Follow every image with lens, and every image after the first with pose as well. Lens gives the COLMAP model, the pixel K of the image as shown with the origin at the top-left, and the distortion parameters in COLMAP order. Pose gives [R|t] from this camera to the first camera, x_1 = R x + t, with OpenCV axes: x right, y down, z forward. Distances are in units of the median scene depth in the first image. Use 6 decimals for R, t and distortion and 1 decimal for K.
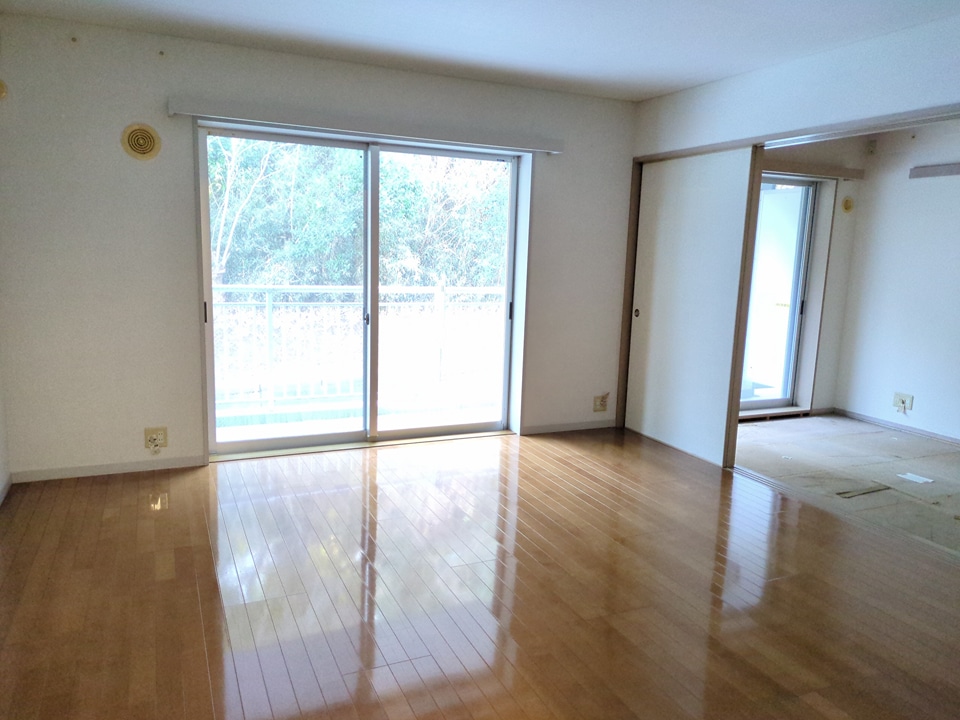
lens RADIAL K [[709.7, 0, 480.0], [0, 709.7, 360.0], [0, 0, 1]] dist [0.057609, -0.042388]
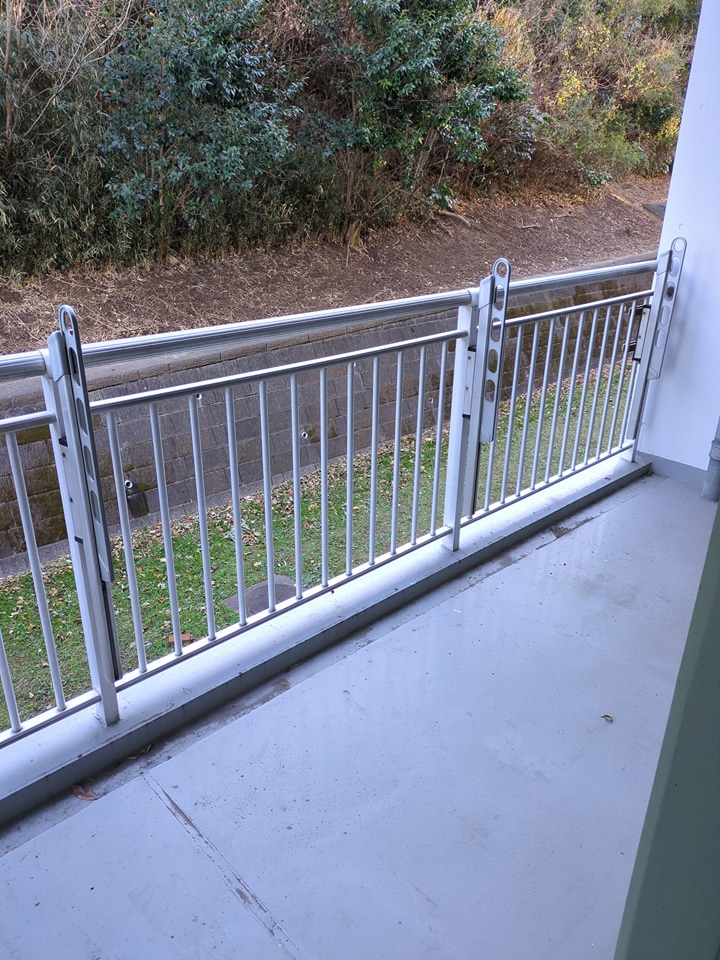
lens RADIAL K [[709.7, 0, 364.3], [0, 709.7, 475.9], [0, 0, 1]] dist [0.057609, -0.042388]
pose [[0.945671, -0.144343, 0.291326, -0.013250], [0.064460, 0.961498, 0.267147, -0.051873], [-0.318670, -0.233854, 0.918565, 0.308525]]
